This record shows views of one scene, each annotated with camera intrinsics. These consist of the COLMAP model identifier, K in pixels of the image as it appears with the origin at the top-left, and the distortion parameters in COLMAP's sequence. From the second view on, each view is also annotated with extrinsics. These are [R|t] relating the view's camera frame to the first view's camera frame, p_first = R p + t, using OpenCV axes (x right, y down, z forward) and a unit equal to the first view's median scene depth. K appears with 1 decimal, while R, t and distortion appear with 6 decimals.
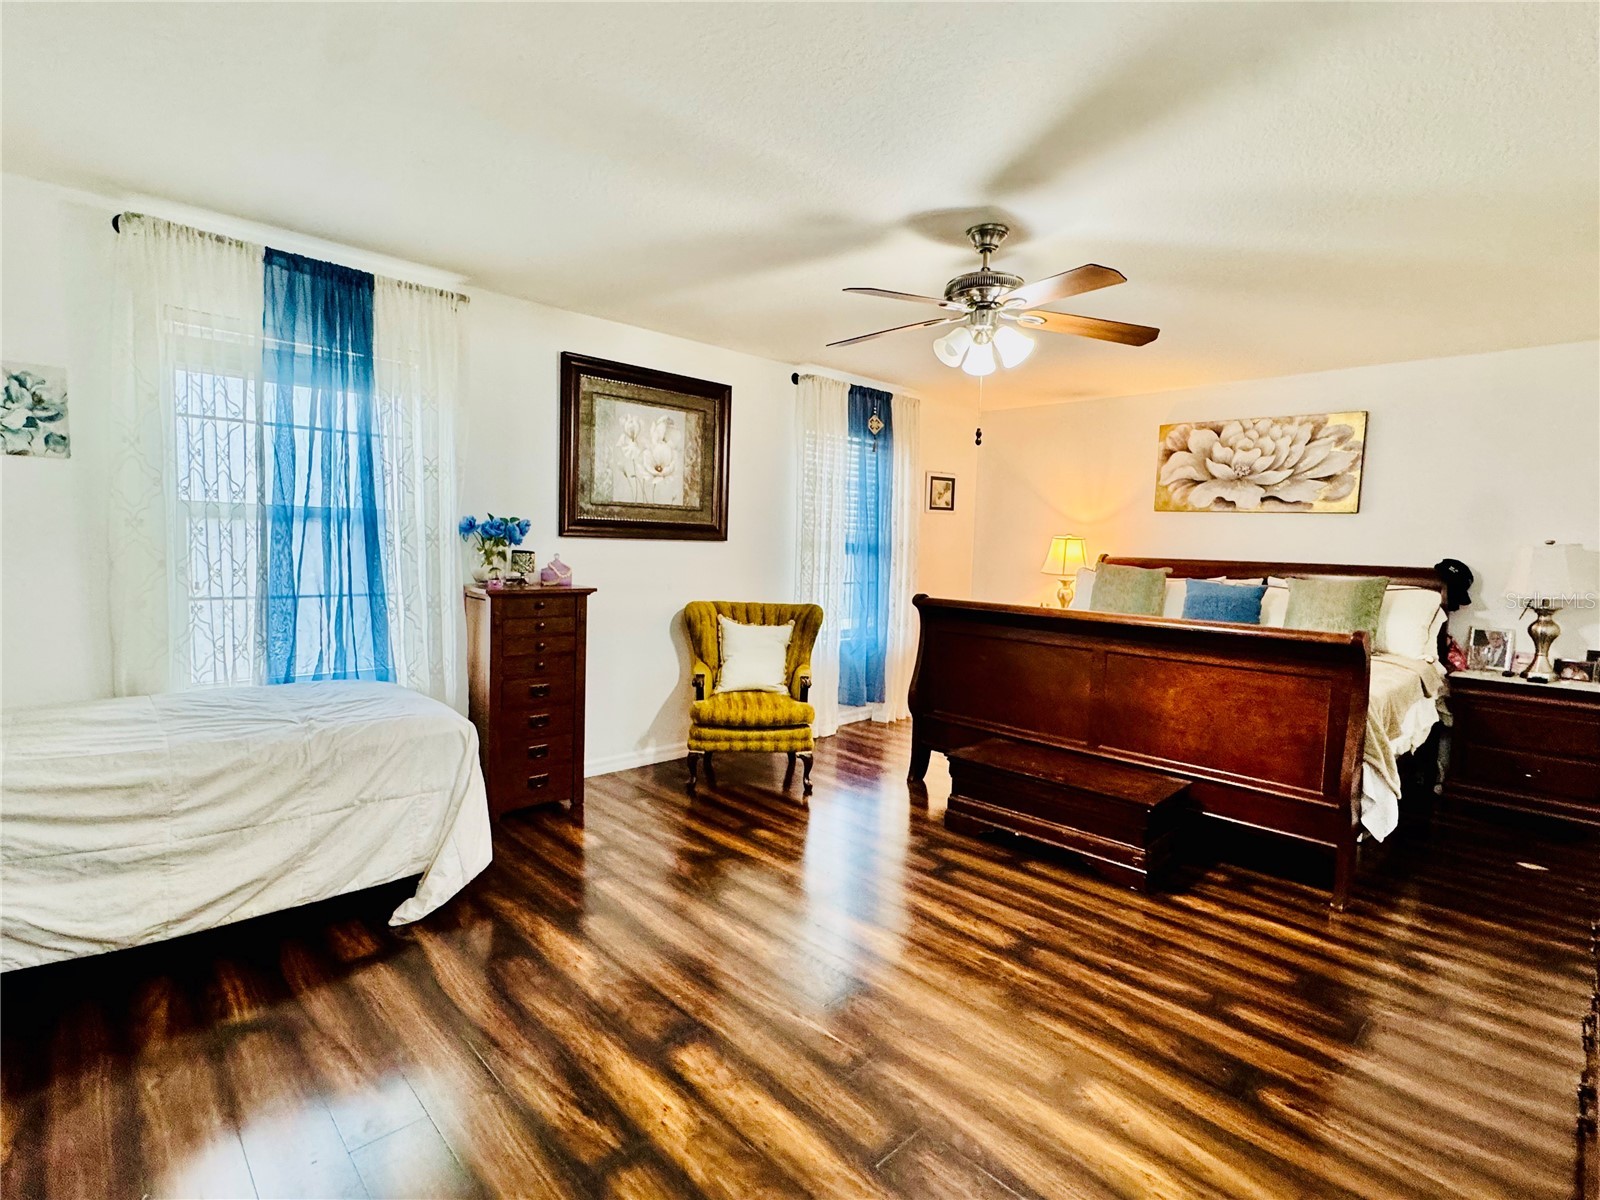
lens RADIAL K [[772.3, 0, 798.7], [0, 772.3, 598.9], [0, 0, 1]] dist [-0.004104, 0.000184]
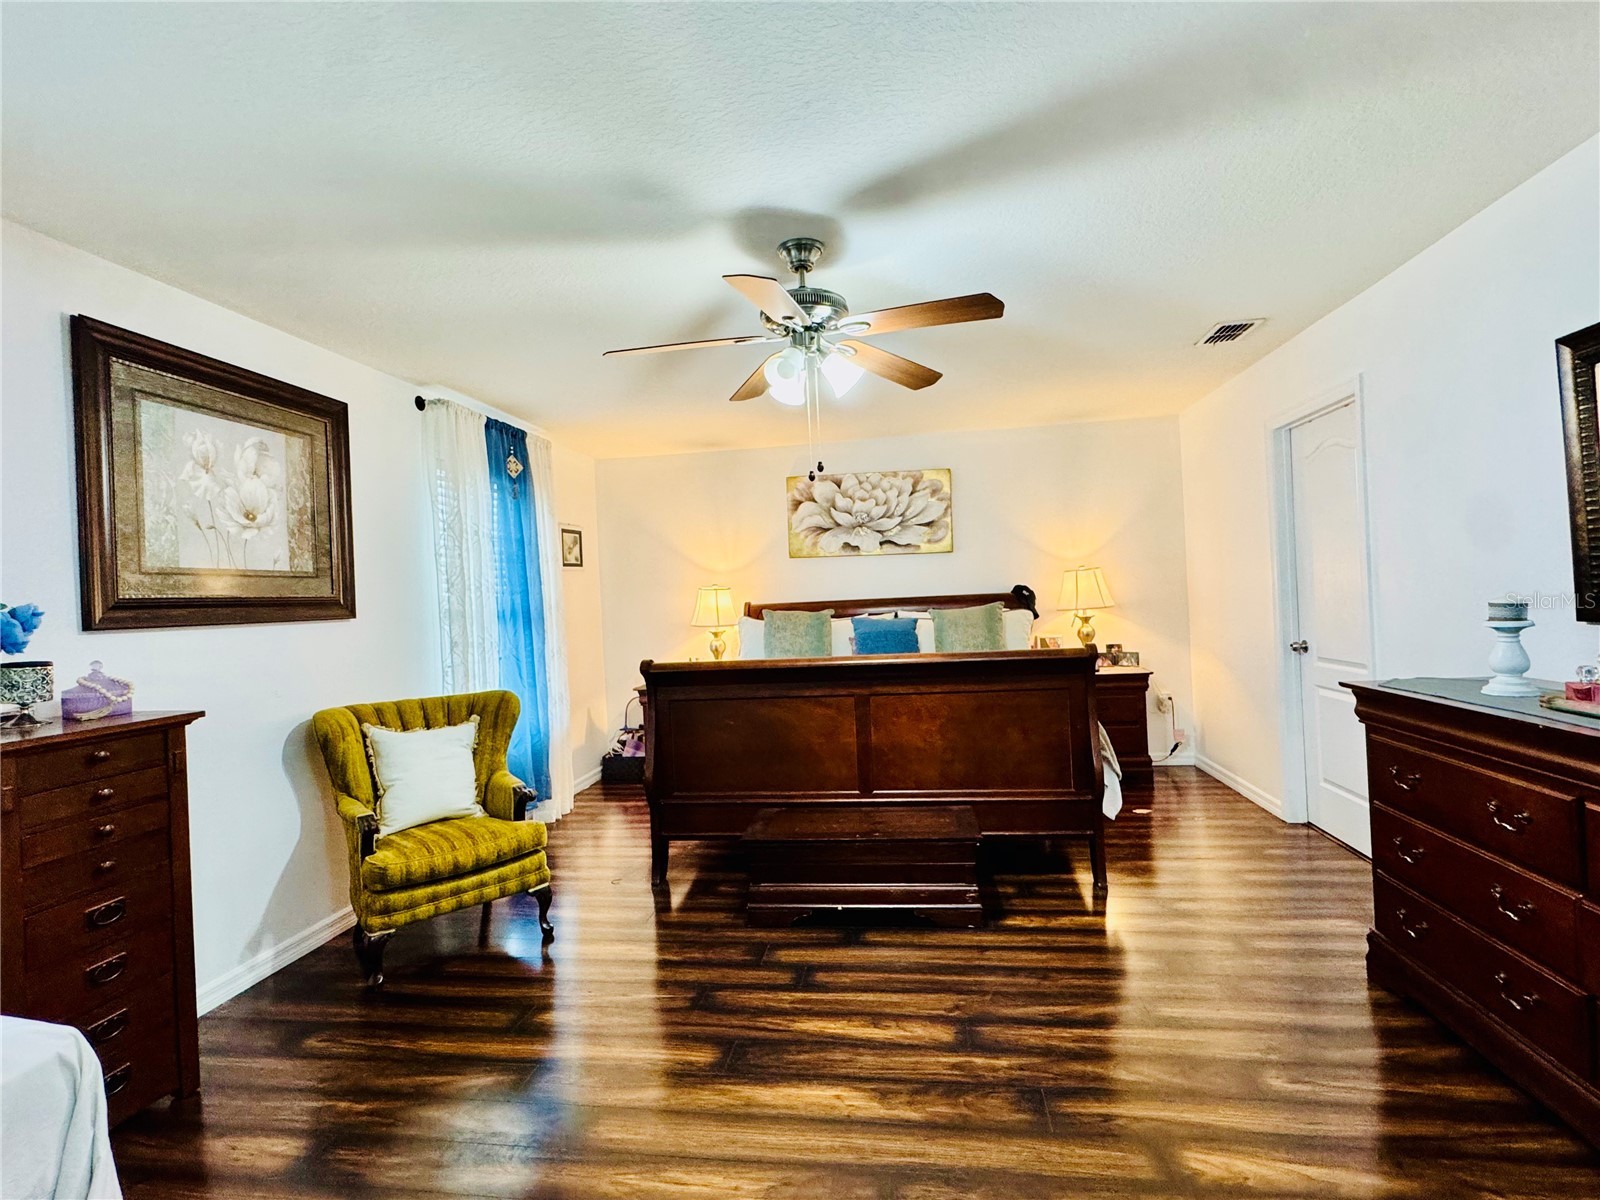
lens RADIAL K [[772.3, 0, 800.4], [0, 772.3, 600.1], [0, 0, 1]] dist [-0.004104, 0.000184]
pose [[0.790629, -0.068128, 0.608493, -0.218055], [0.113991, 0.992794, -0.036956, -0.020792], [-0.601591, 0.098582, 0.792698, 0.209768]]
